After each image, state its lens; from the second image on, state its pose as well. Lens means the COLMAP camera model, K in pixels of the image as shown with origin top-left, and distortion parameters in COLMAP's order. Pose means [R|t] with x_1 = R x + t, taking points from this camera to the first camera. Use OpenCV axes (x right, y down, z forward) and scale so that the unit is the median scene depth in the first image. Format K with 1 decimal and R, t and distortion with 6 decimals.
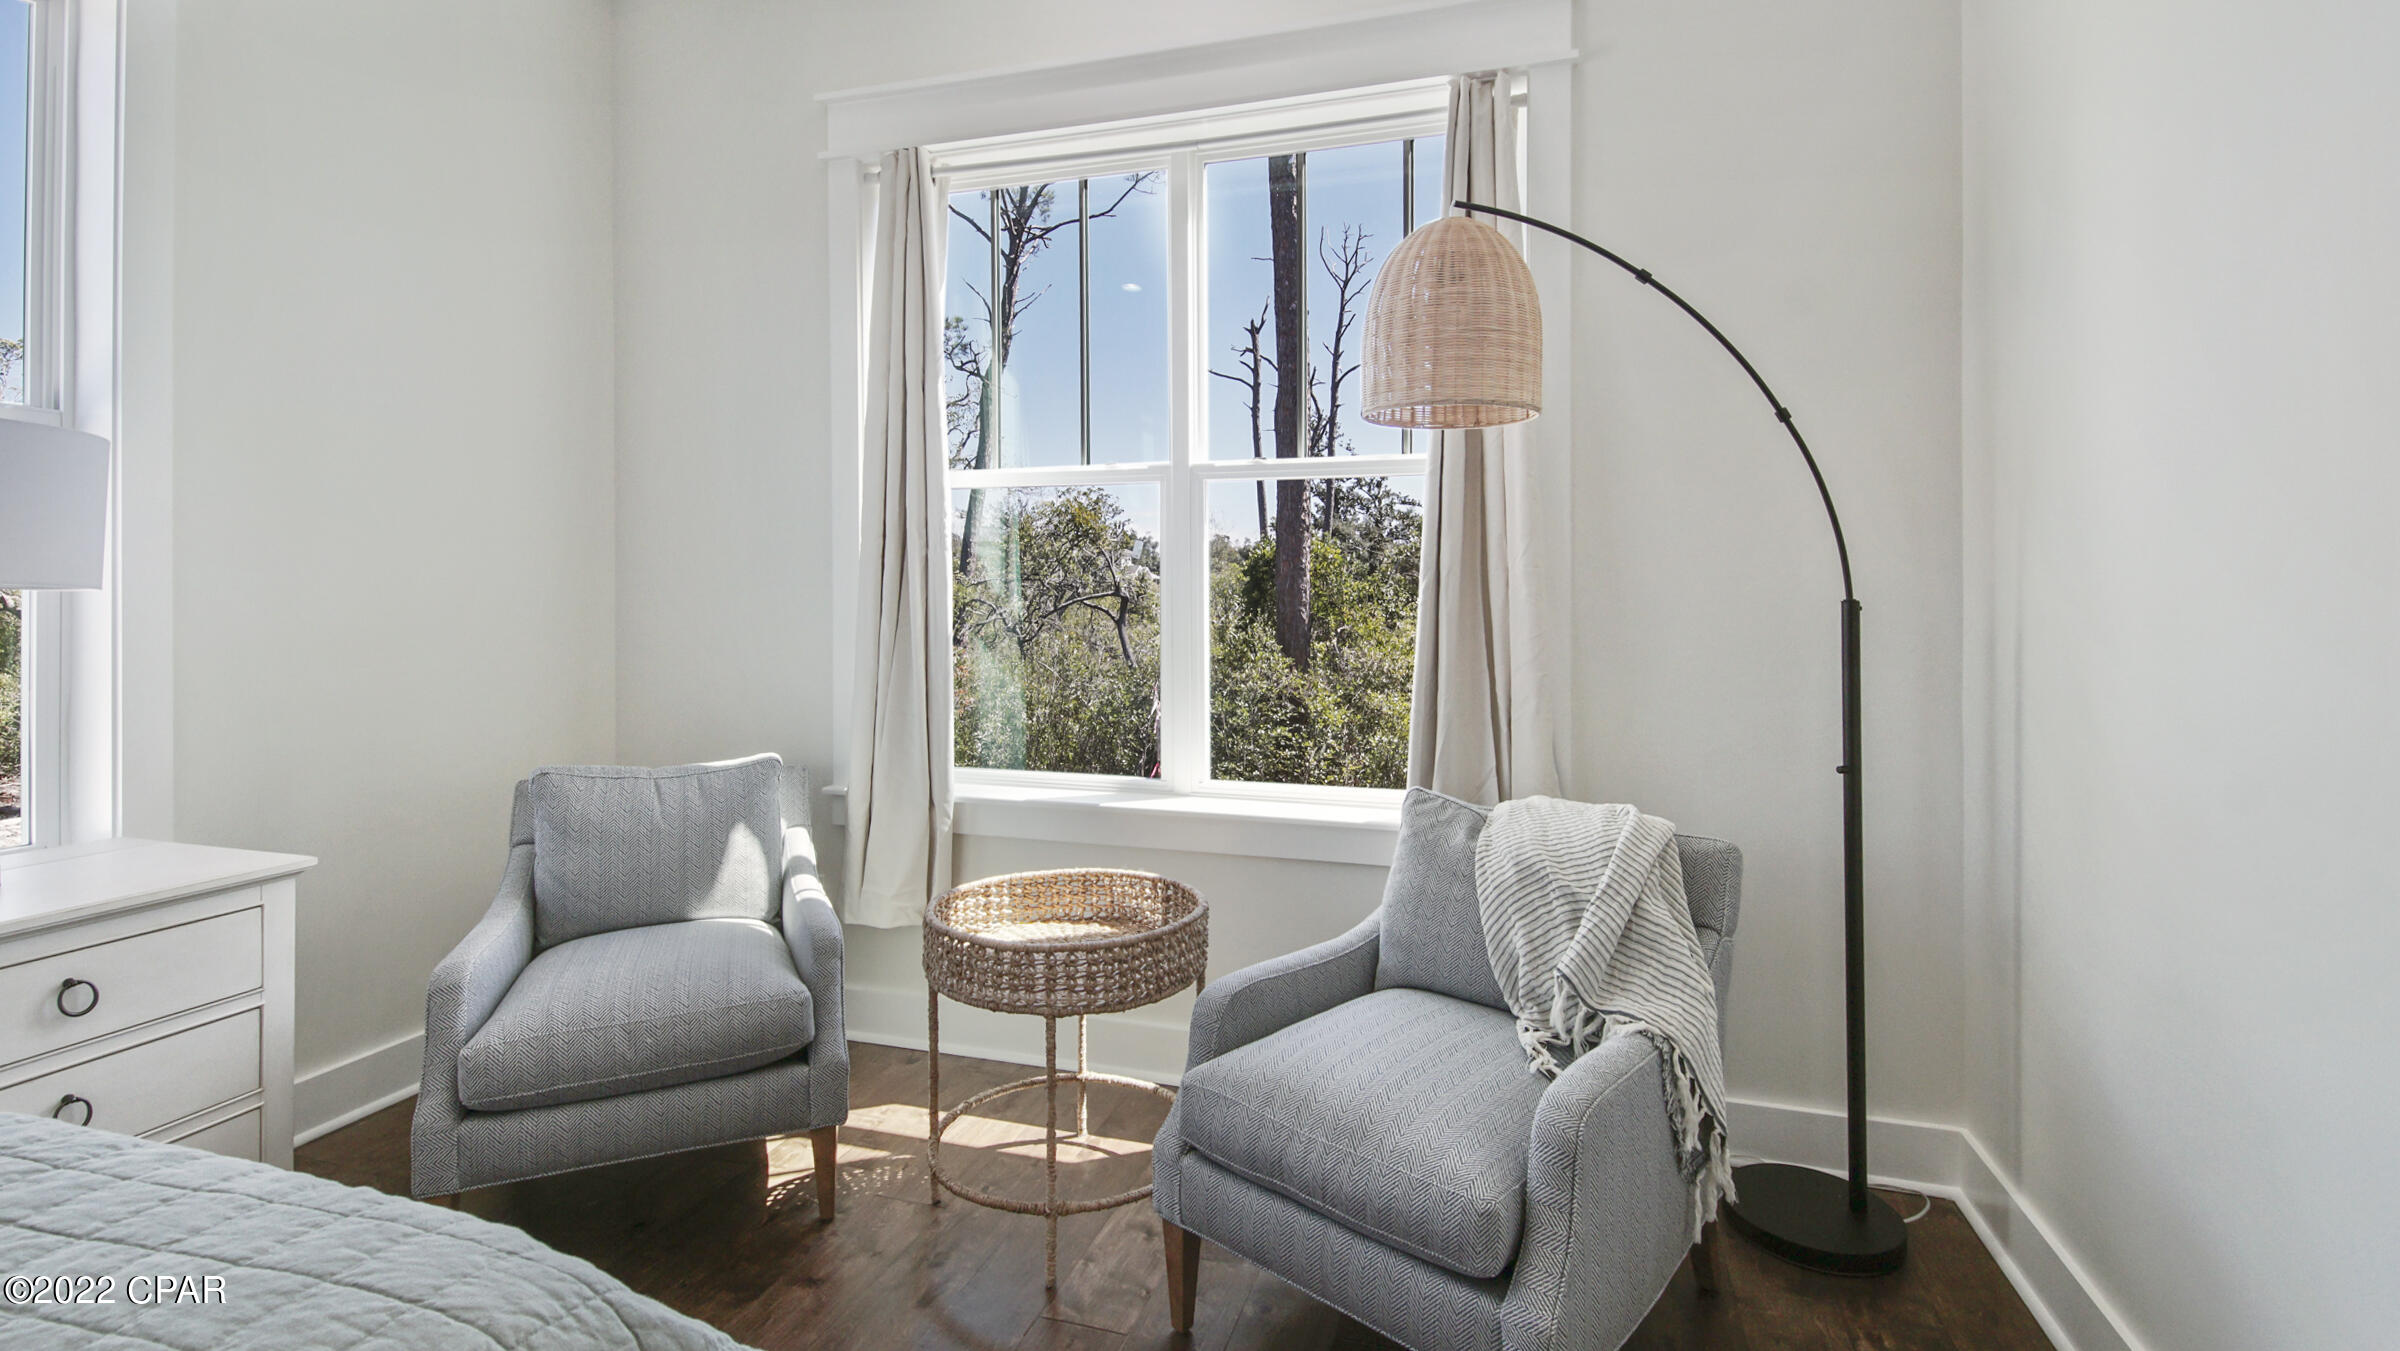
lens RADIAL K [[1109.5, 0, 1203.2], [0, 1109.5, 592.3], [0, 0, 1]] dist [0.029631, -0.000072]
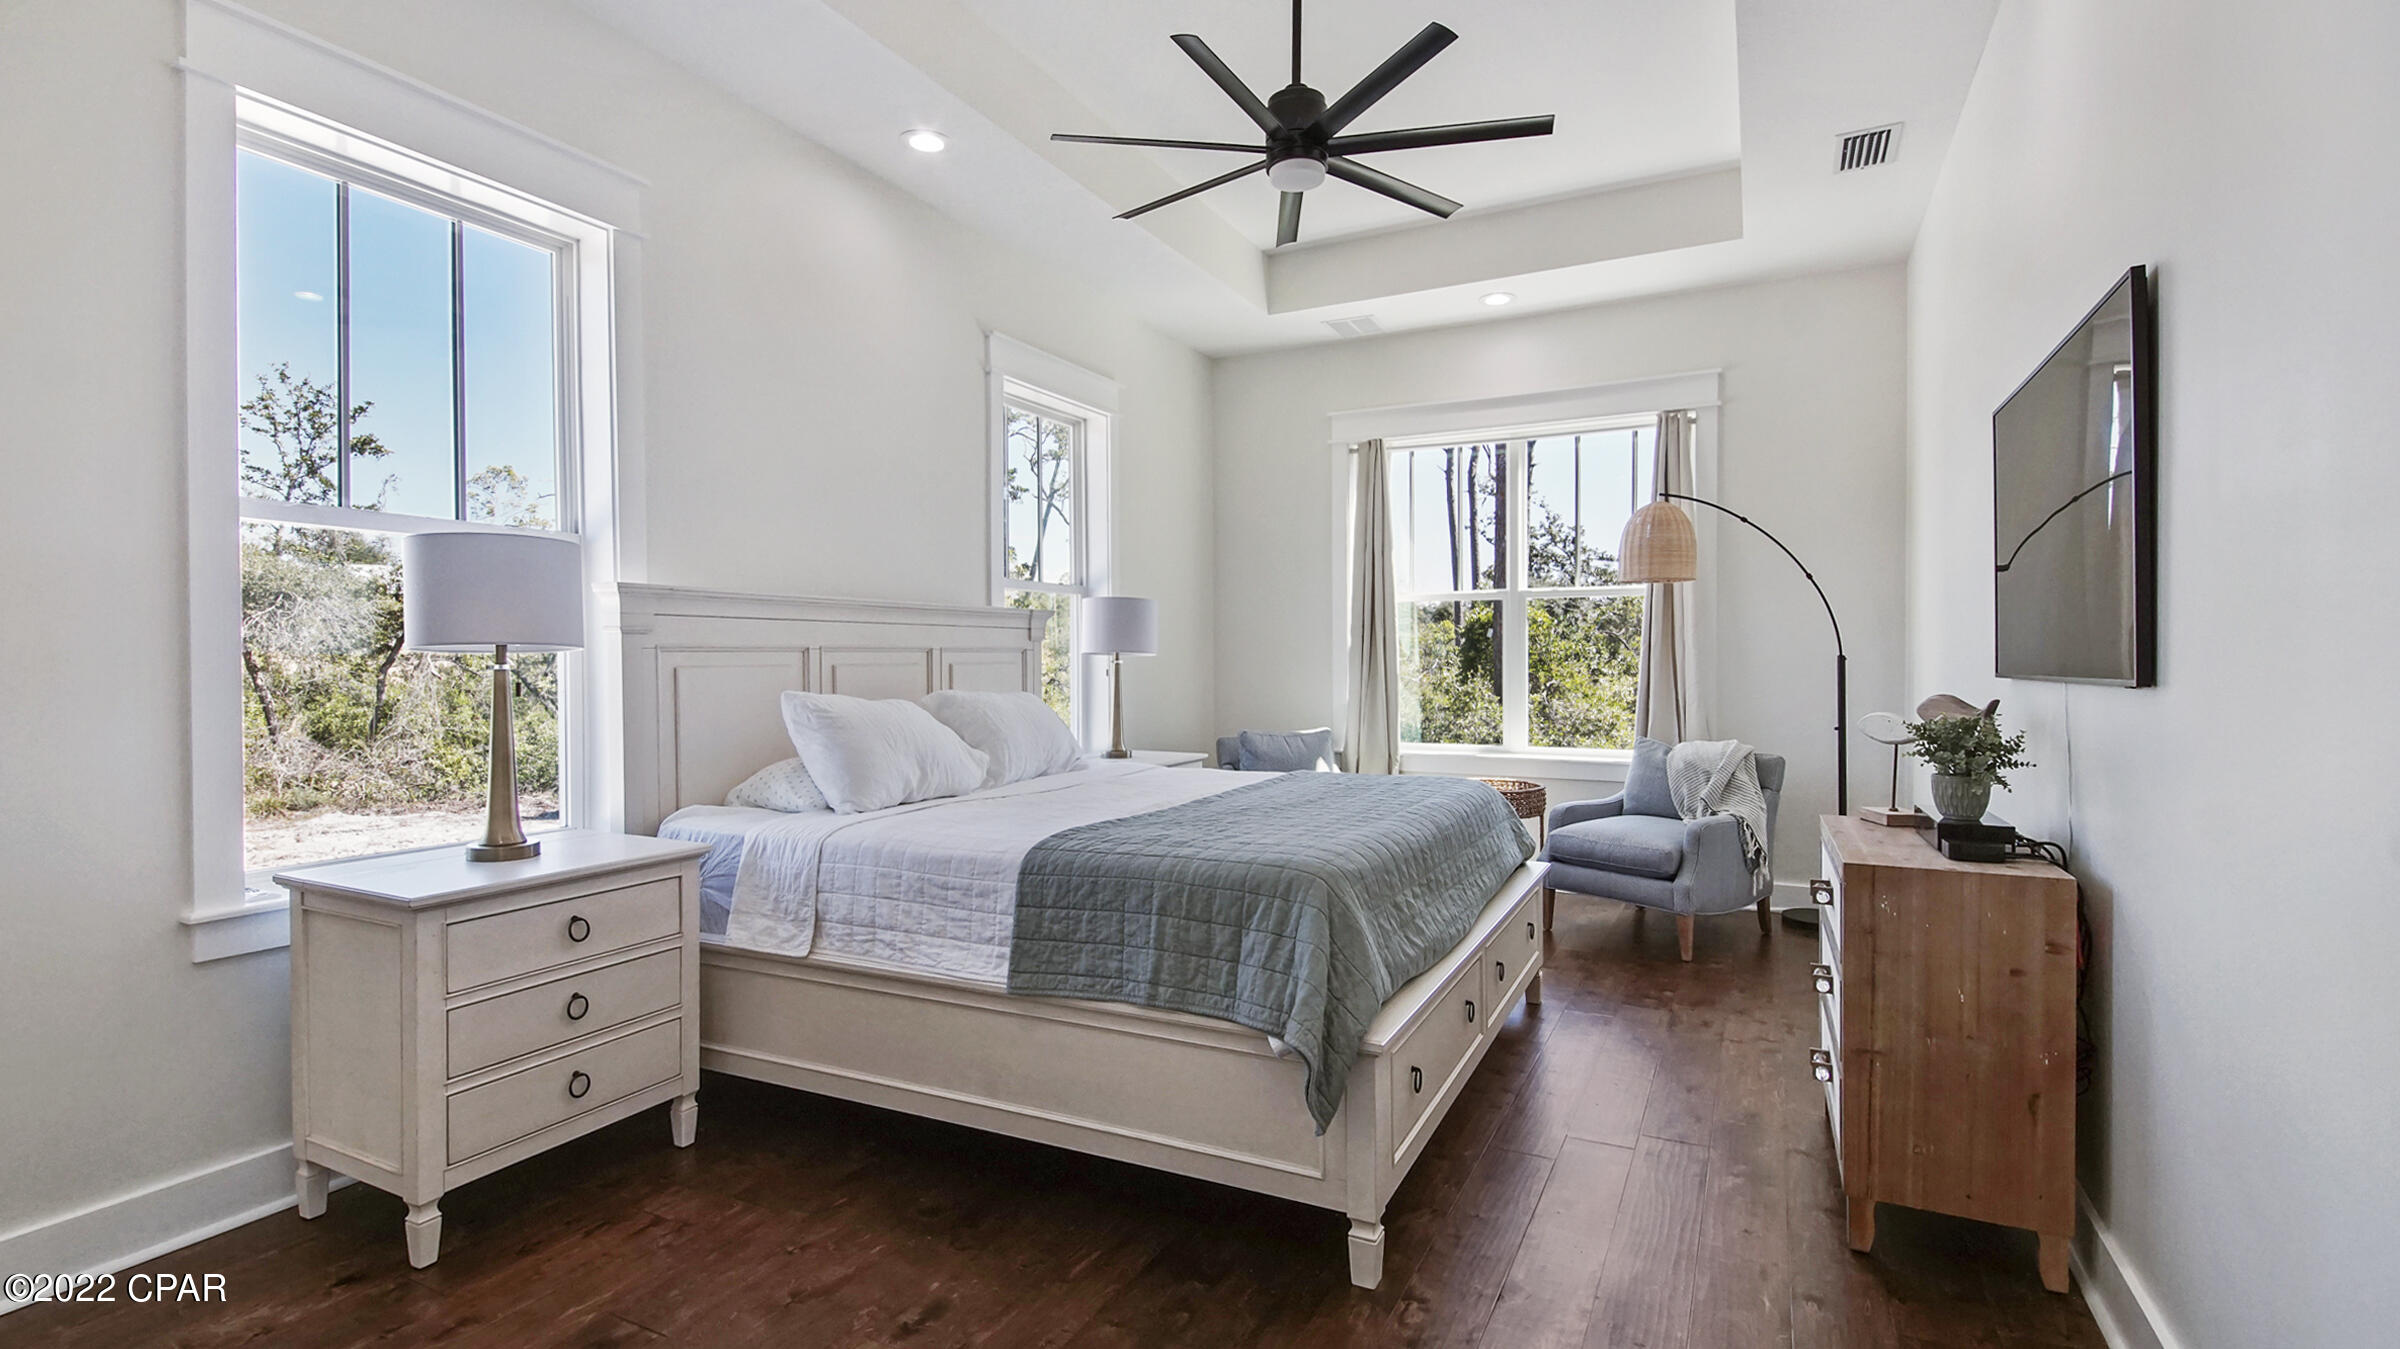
lens RADIAL K [[1110.1, 0, 1179.1], [0, 1110.1, 677.6], [0, 0, 1]] dist [0.032419, -0.000073]
pose [[0.983633, -0.000751, -0.180180, -0.300289], [0.004953, 0.999726, 0.022871, -0.005848], [0.180113, -0.023389, 0.983368, -1.309659]]
